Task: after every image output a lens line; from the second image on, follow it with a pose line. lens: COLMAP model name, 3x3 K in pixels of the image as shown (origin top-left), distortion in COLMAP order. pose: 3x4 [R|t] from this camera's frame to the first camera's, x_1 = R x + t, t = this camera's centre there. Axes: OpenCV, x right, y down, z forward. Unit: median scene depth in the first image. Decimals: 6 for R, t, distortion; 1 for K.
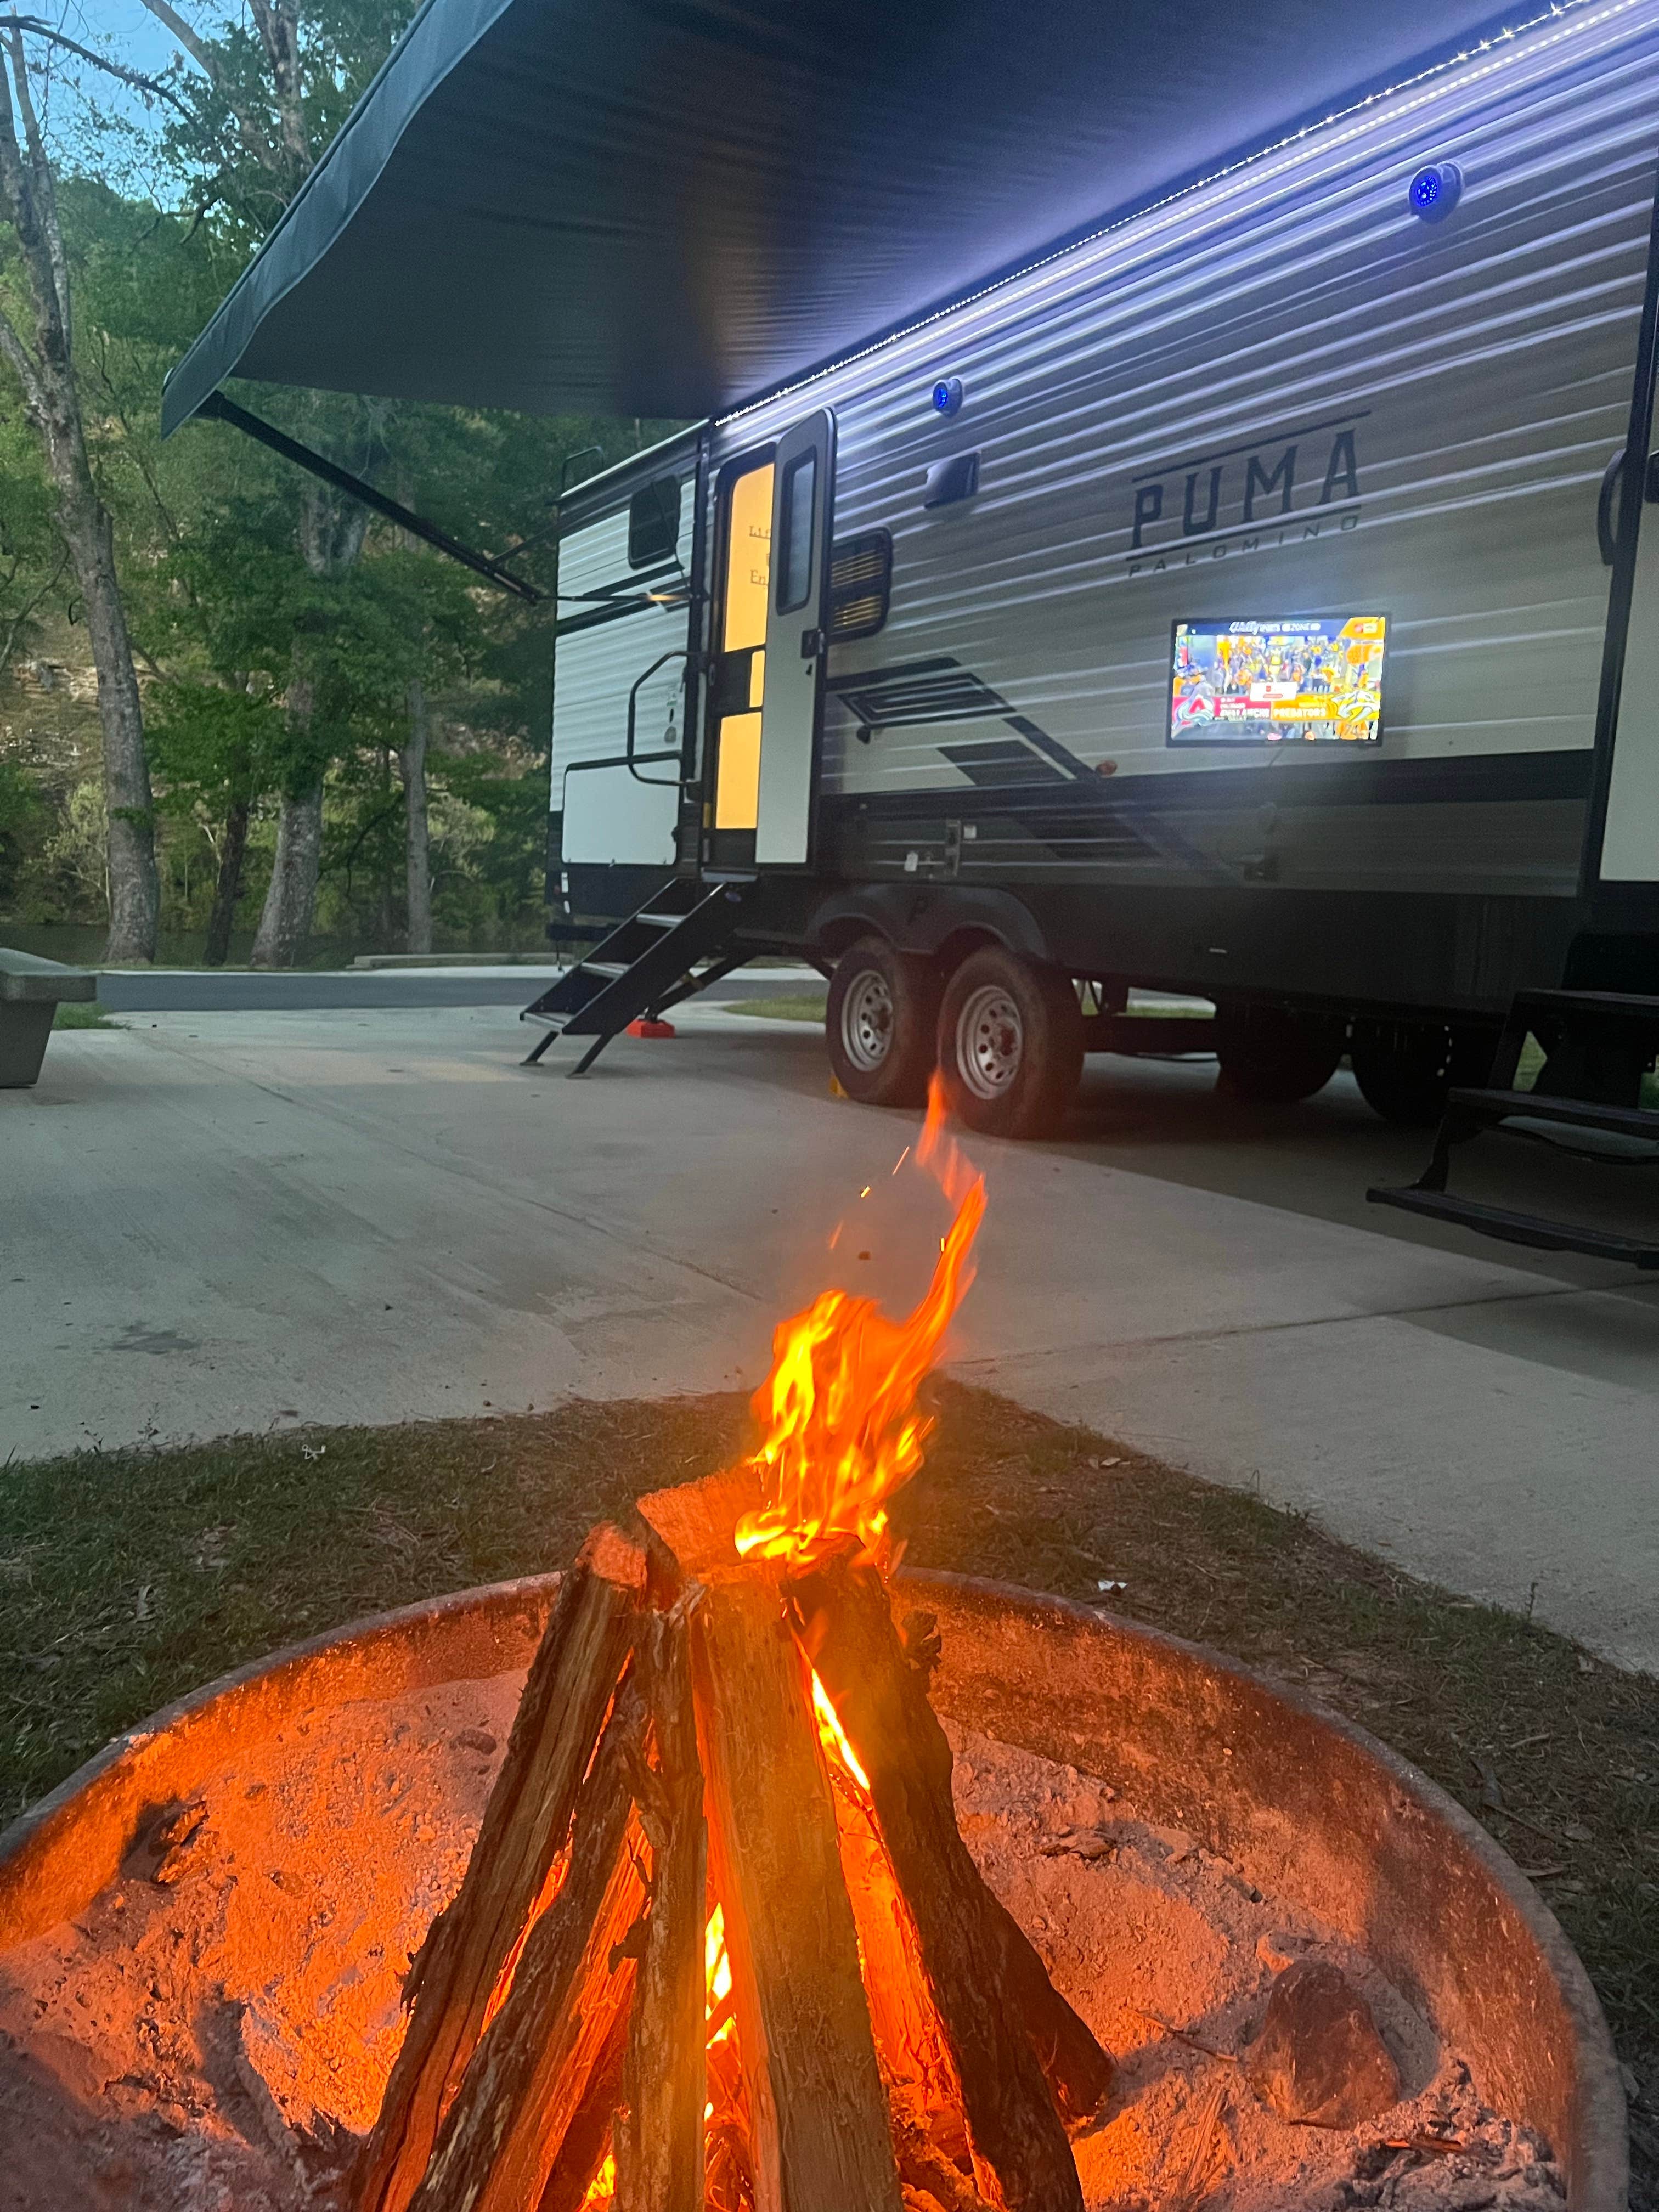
lens RADIAL K [[1611.8, 0, 832.7], [0, 1611.8, 1104.1], [0, 0, 1]] dist [-0.014737, -0.002274]
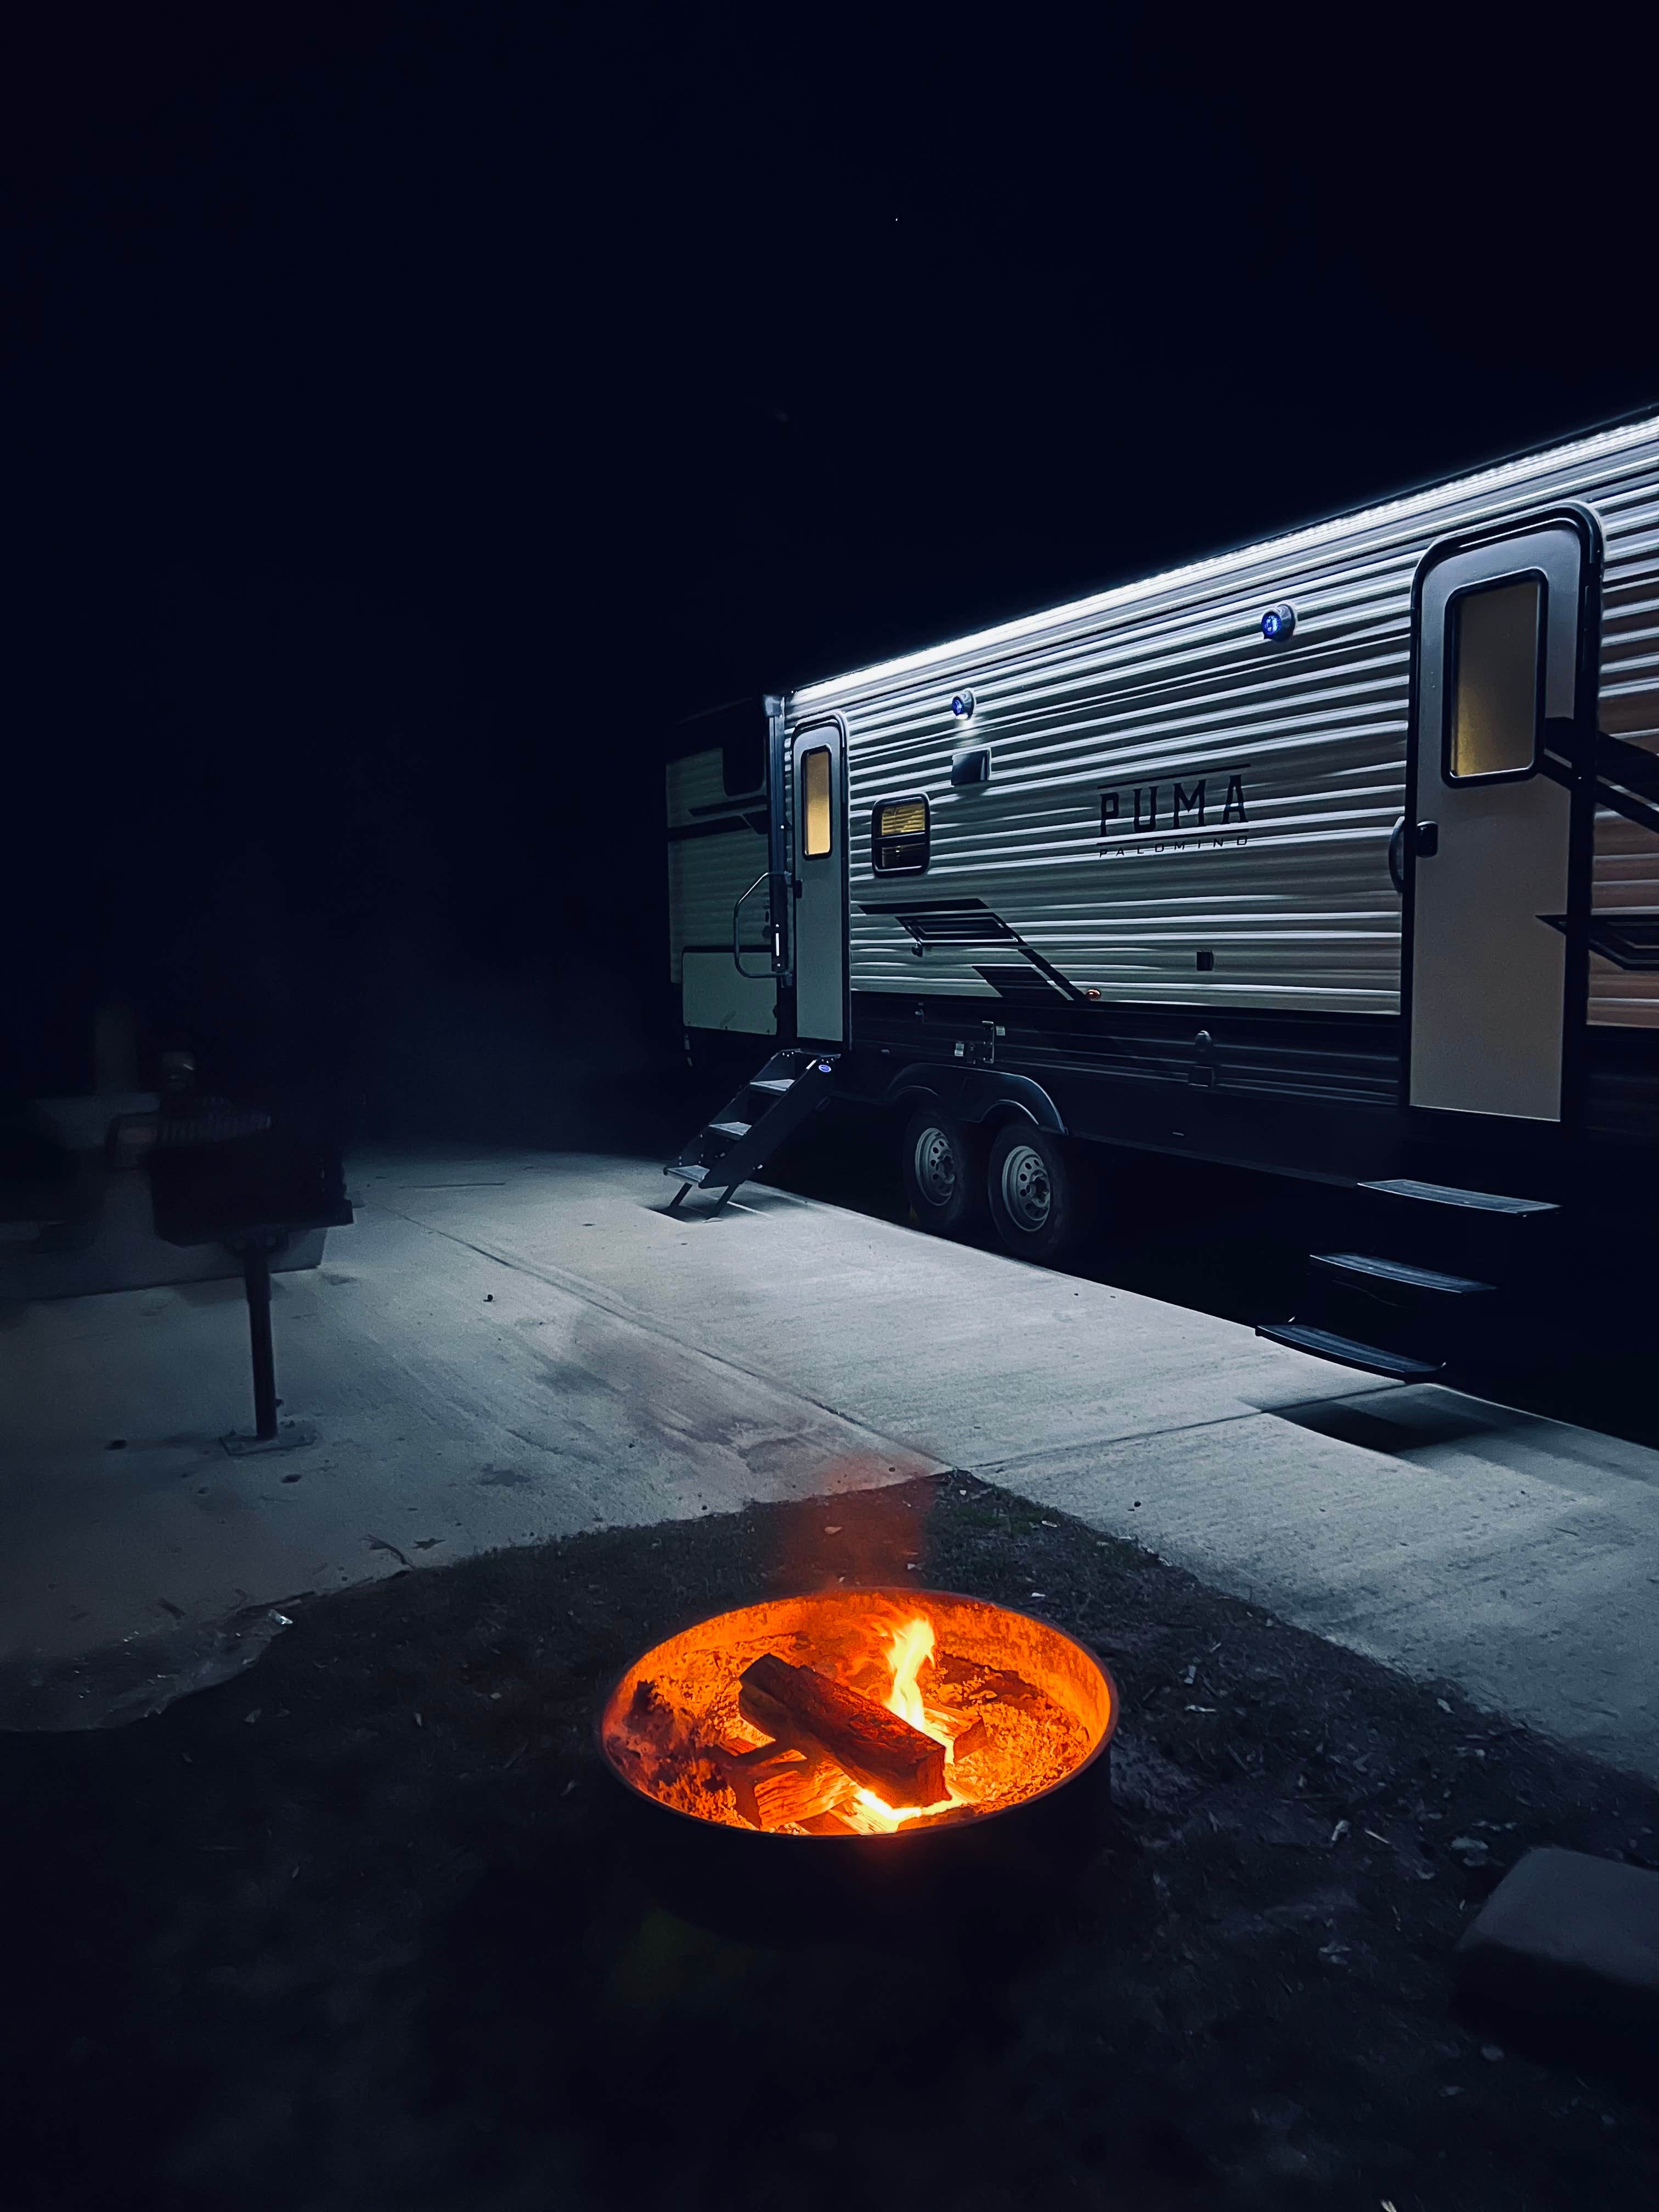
lens RADIAL K [[1611.8, 0, 825.4], [0, 1611.8, 1106.2], [0, 0, 1]] dist [-0.014737, -0.002274]
pose [[0.995796, -0.062799, -0.066686, 0.033400], [0.061482, 0.997874, -0.021623, -0.111880], [0.067902, 0.017432, 0.997540, -0.409771]]
